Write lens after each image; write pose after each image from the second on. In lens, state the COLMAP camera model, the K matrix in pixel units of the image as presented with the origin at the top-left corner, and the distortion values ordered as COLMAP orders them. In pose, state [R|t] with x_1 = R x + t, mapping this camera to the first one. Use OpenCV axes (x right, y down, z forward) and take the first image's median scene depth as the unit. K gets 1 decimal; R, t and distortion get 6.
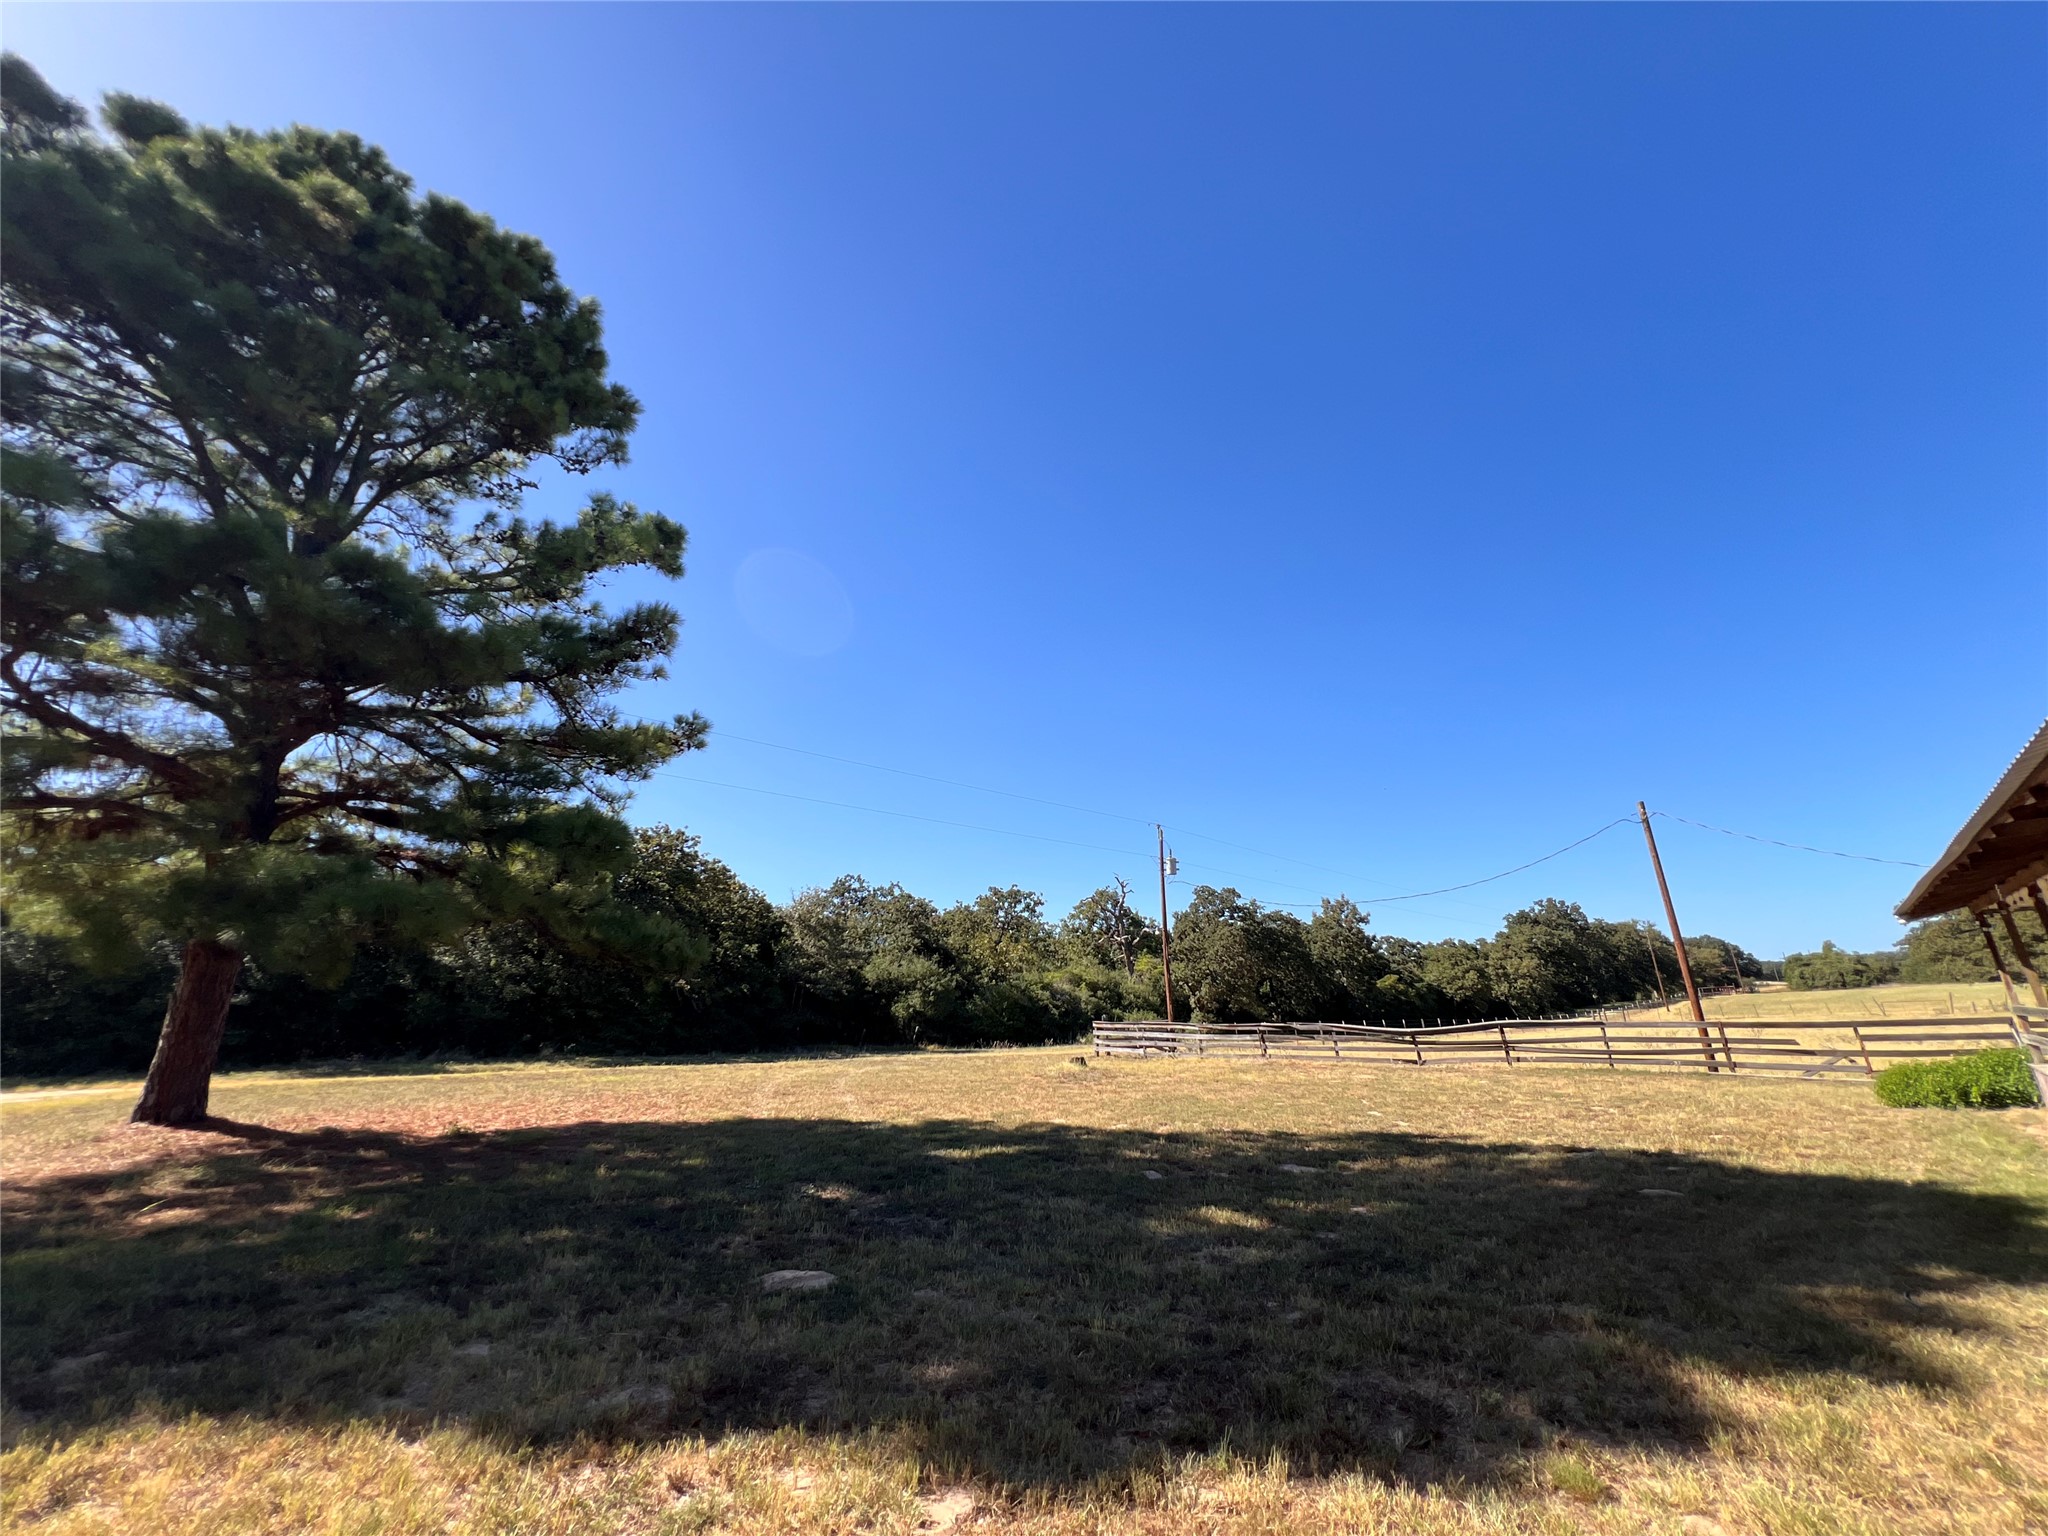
lens RADIAL K [[825.6, 0, 1024.6], [0, 825.6, 772.9], [0, 0, 1]] dist [-0.000016, 0.000486]
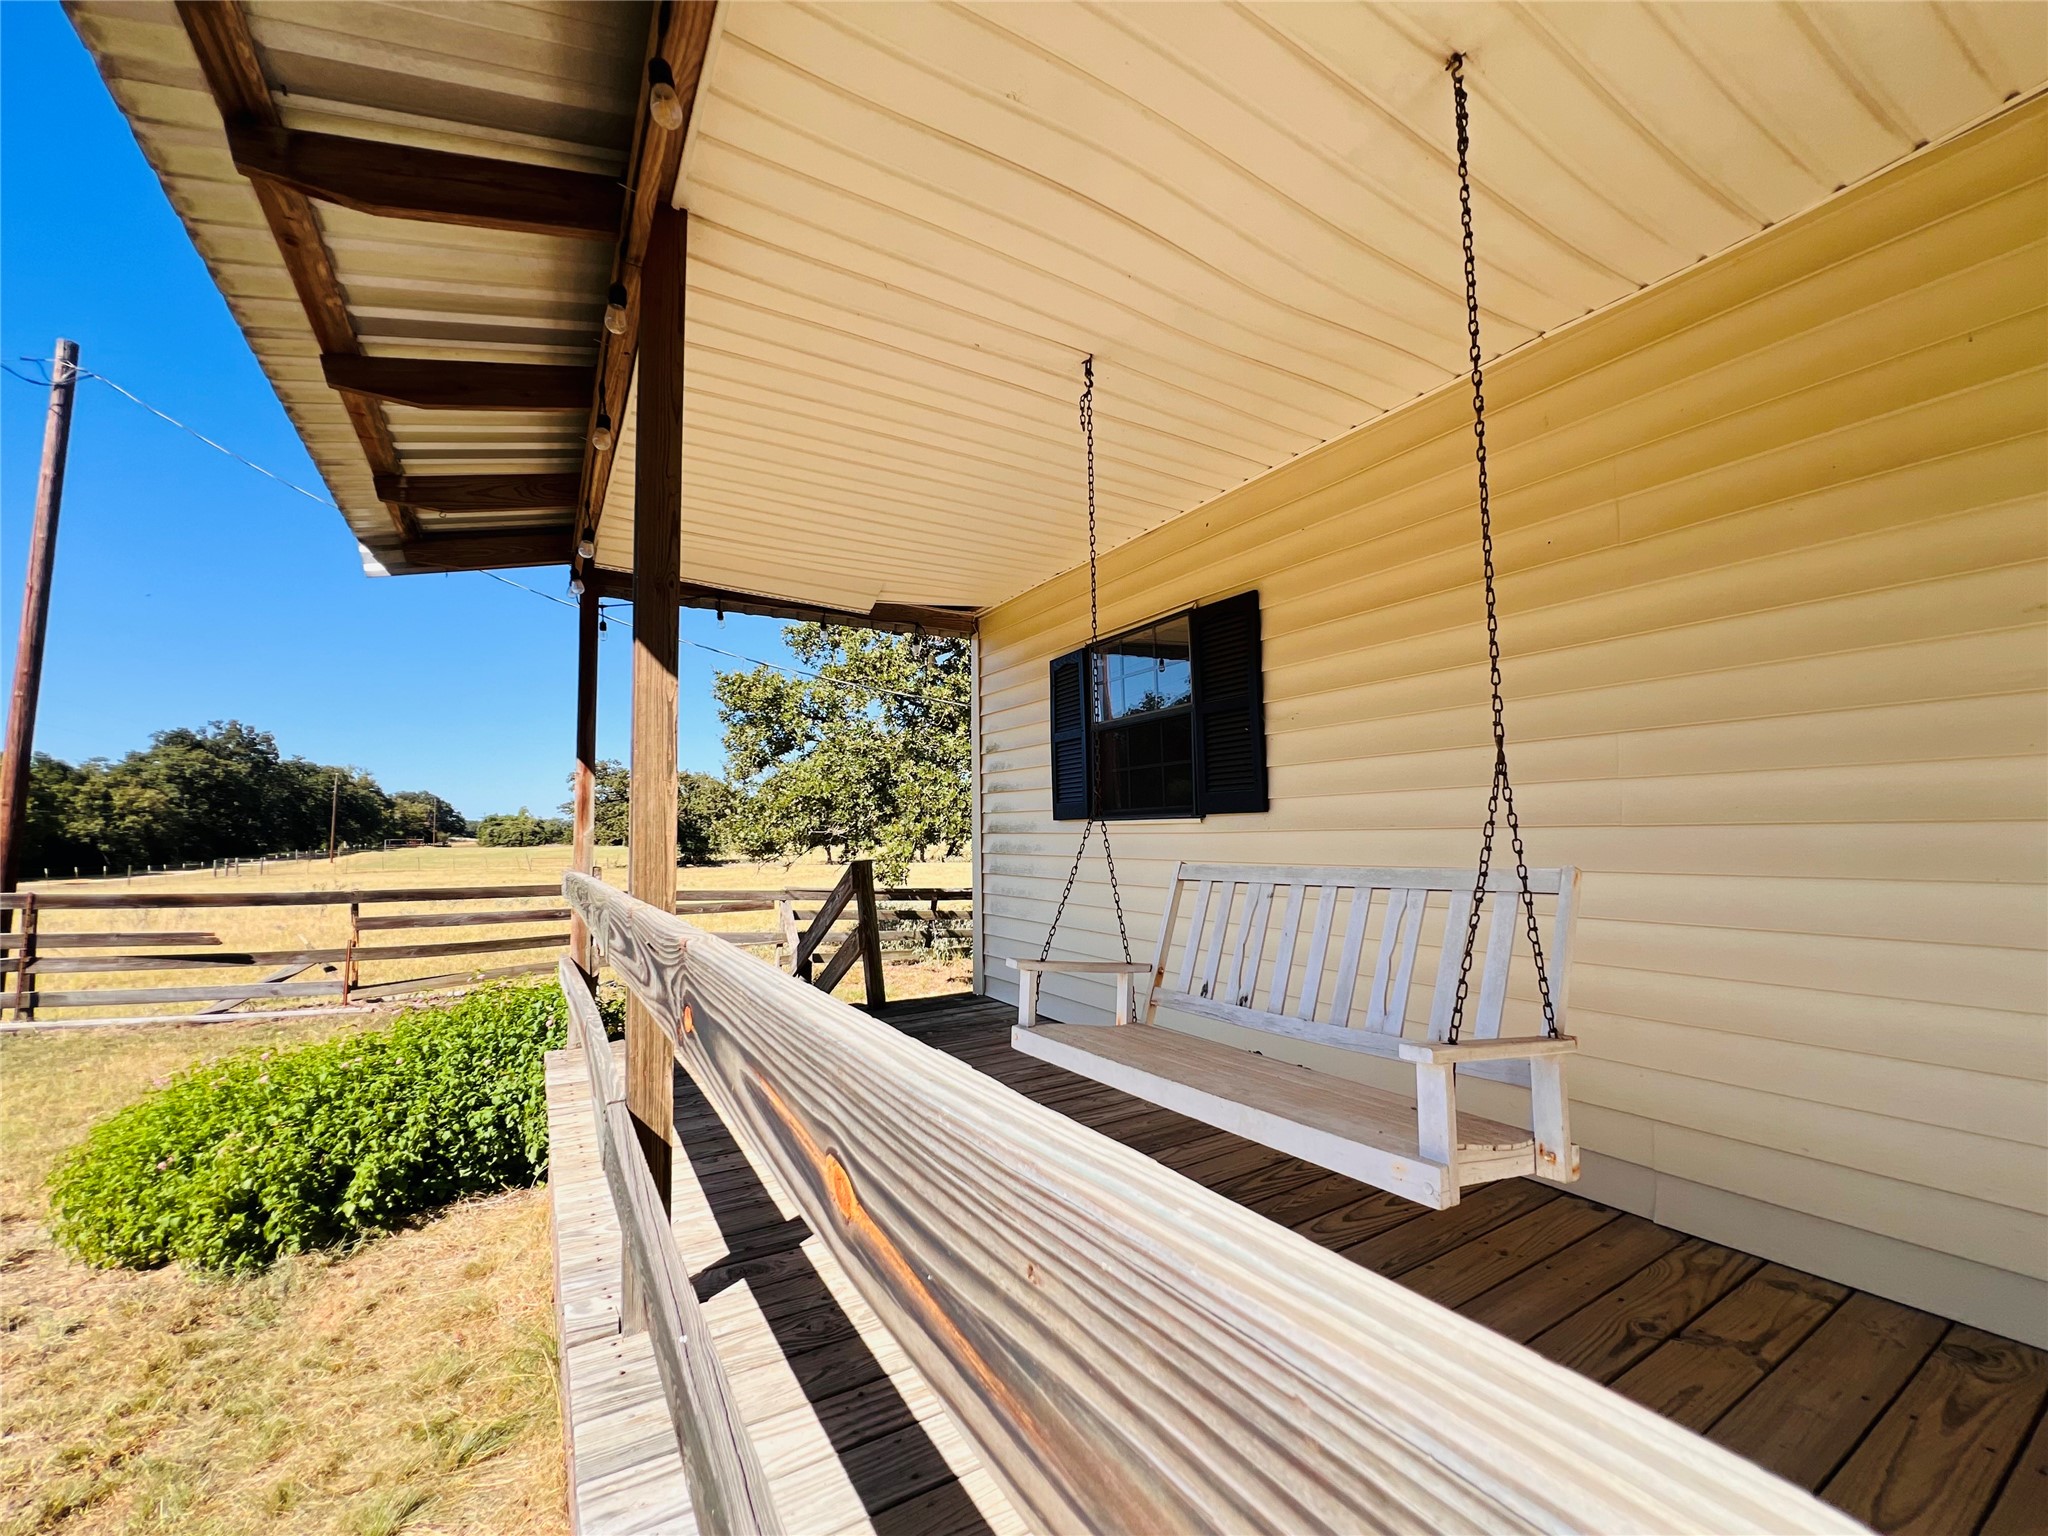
lens RADIAL K [[825.6, 0, 1024.2], [0, 825.6, 768.0], [0, 0, 1]] dist [-0.000016, 0.000486]
pose [[0.261194, 0.129633, 0.956542, 0.111042], [-0.286958, 0.956570, -0.051280, 0.025011], [-0.921647, -0.261094, 0.287050, 0.090510]]
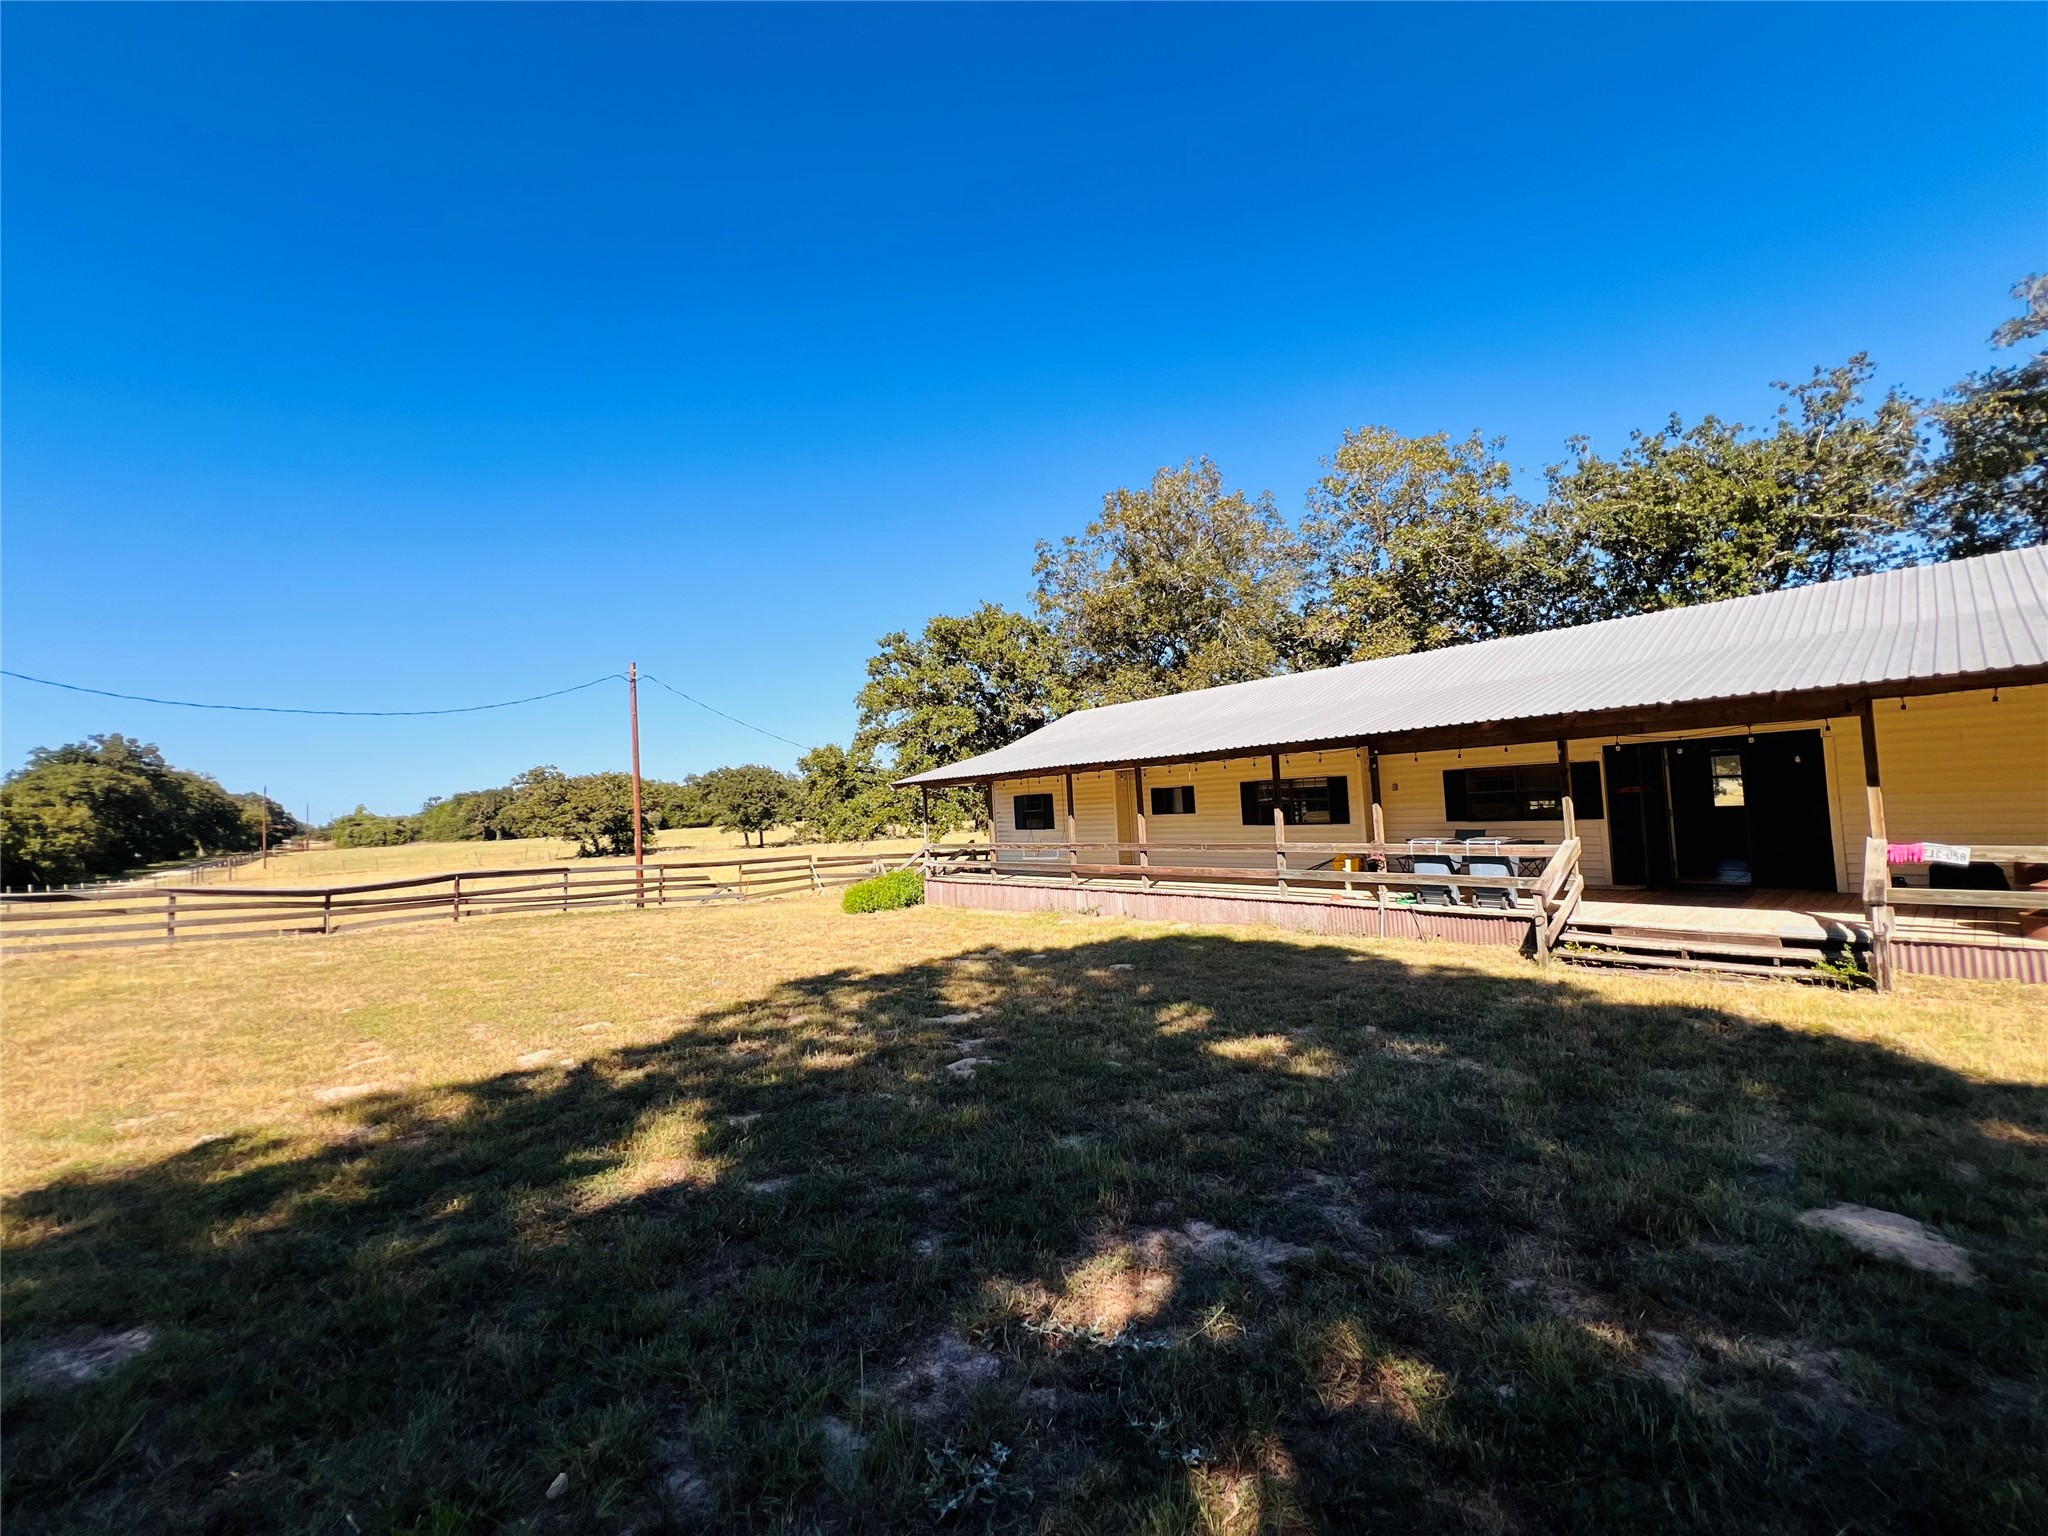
lens RADIAL K [[825.6, 0, 1026.3], [0, 825.6, 772.8], [0, 0, 1]] dist [-0.000016, 0.000486]
pose [[0.114574, 0.087571, 0.989547, -0.045331], [-0.248761, 0.966900, -0.056764, 0.022544], [-0.961764, -0.239657, 0.132566, 0.074818]]
